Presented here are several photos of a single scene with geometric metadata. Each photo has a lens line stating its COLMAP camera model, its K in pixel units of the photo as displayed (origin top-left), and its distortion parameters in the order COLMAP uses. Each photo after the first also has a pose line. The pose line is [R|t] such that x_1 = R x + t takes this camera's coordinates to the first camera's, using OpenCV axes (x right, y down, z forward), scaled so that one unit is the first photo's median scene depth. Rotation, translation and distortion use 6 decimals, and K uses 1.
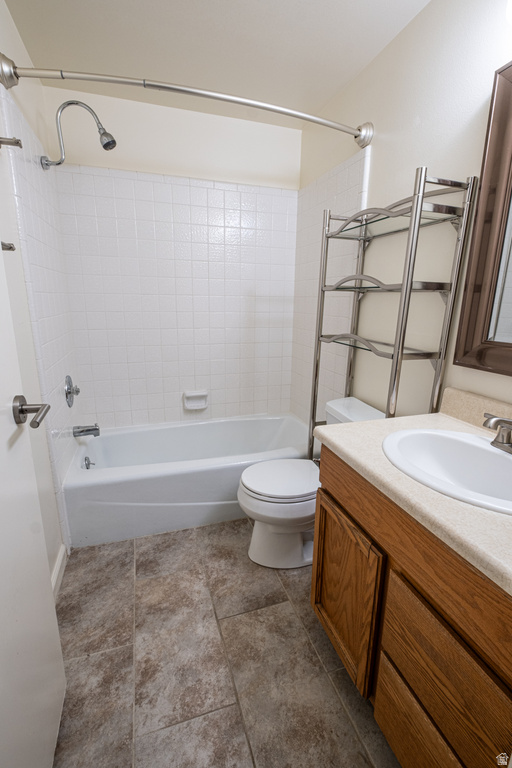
lens RADIAL K [[358.3, 0, 252.5], [0, 358.3, 383.8], [0, 0, 1]] dist [-0.004280, -0.000486]
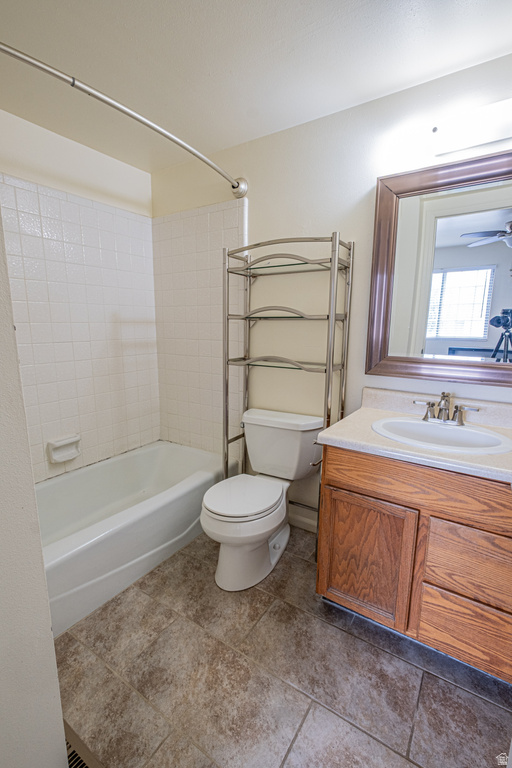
lens RADIAL K [[358.3, 0, 252.5], [0, 358.3, 383.8], [0, 0, 1]] dist [-0.004280, -0.000486]
pose [[0.768589, -0.131713, 0.626038, -0.448787], [0.157546, 0.987408, 0.014323, -0.063286], [-0.620041, 0.087621, 0.779661, 0.105401]]
